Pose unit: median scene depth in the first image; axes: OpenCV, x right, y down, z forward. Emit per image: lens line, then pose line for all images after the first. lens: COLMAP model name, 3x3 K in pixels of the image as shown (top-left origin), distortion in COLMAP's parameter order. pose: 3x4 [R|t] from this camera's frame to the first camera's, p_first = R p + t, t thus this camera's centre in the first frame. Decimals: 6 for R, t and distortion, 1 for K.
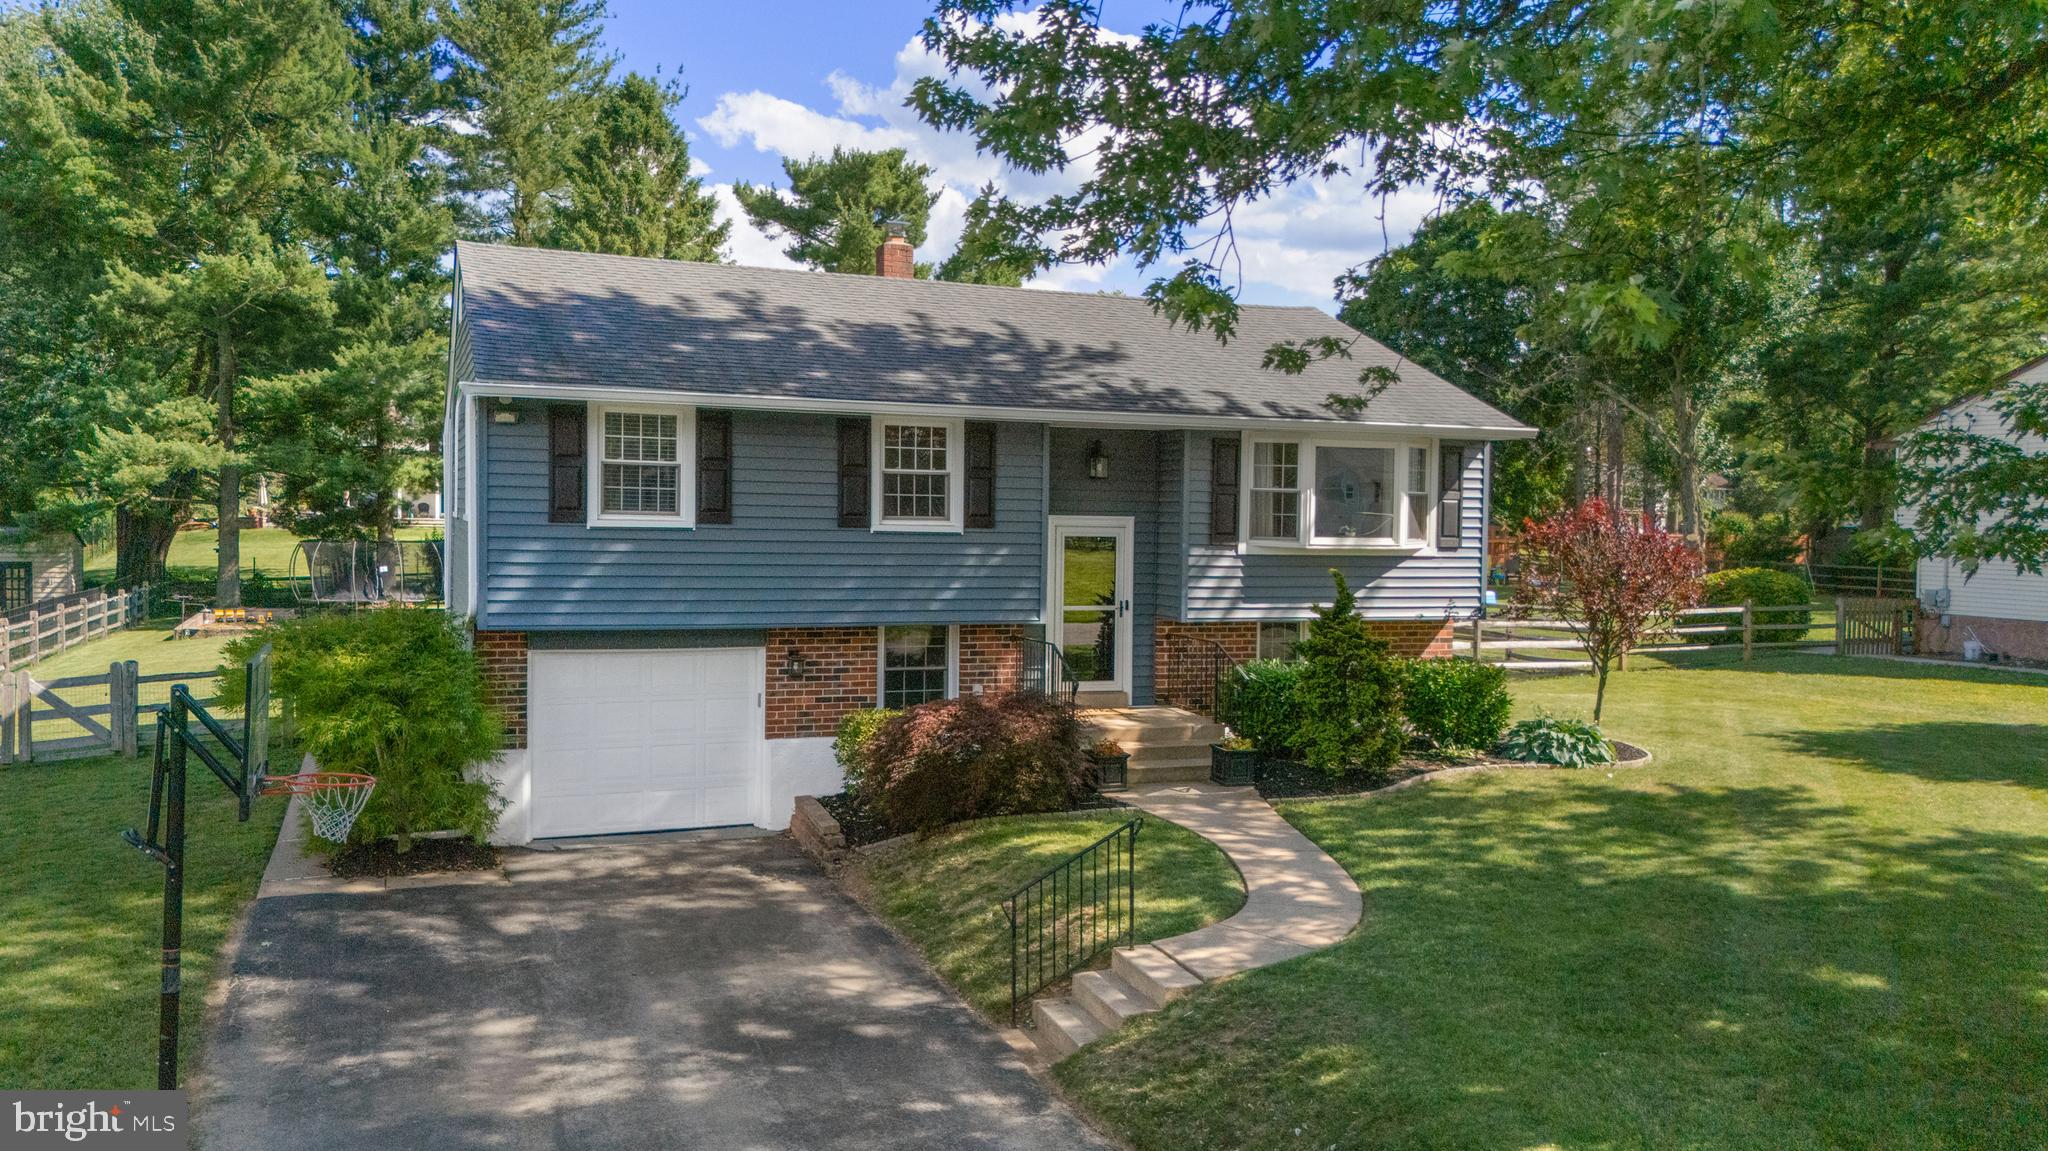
lens RADIAL K [[1616.8, 0, 932.4], [0, 1616.8, 548.8], [0, 0, 1]] dist [0.075130, -0.156525]
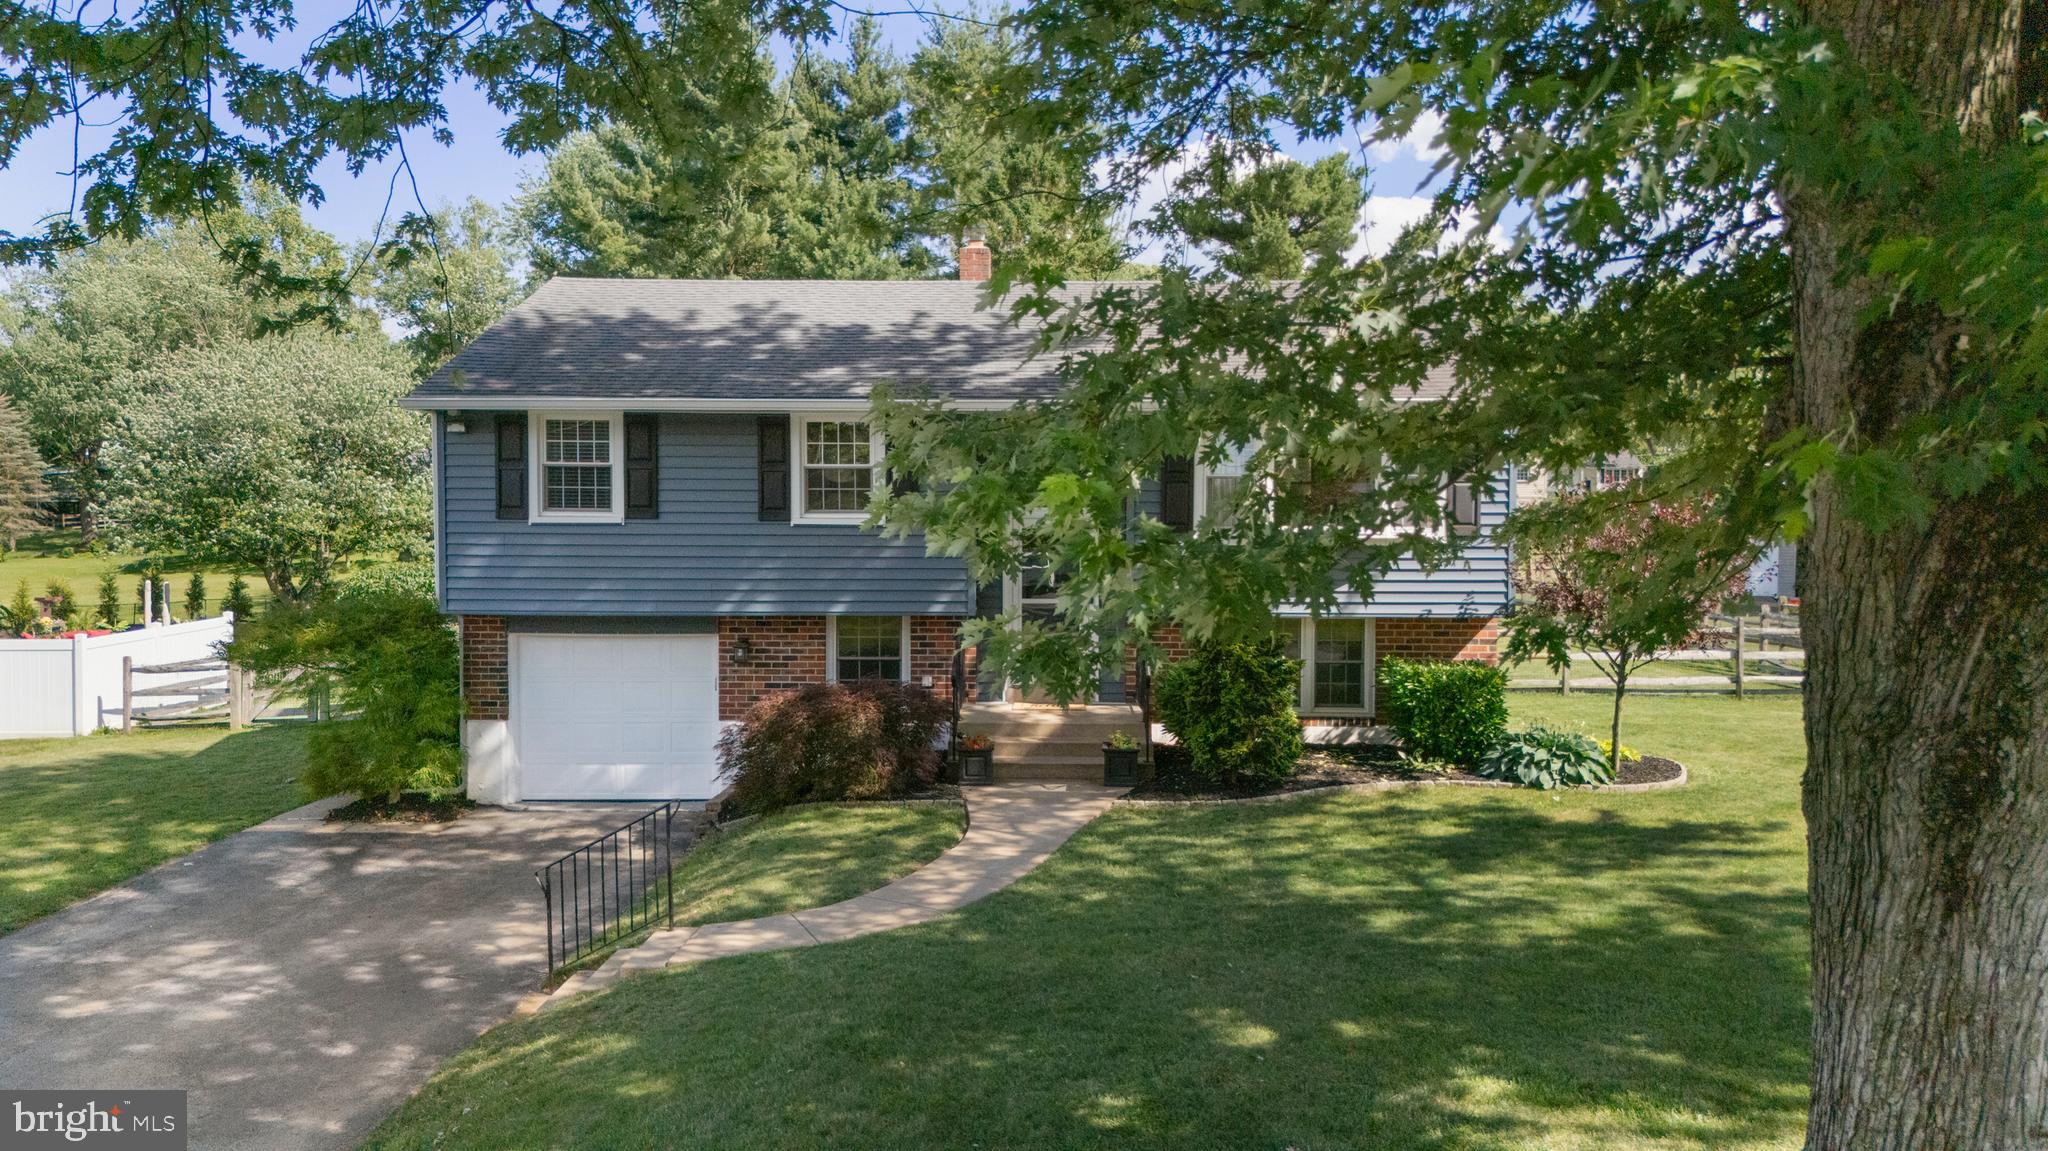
lens RADIAL K [[1519.0, 0, 913.8], [0, 1519.0, 575.2], [0, 0, 1]] dist [0.042593, -0.000284]
pose [[0.918389, -0.000630, -0.395677, 0.421491], [0.004054, 0.999961, 0.007817, 0.014509], [0.395657, -0.008783, 0.918356, 0.132620]]
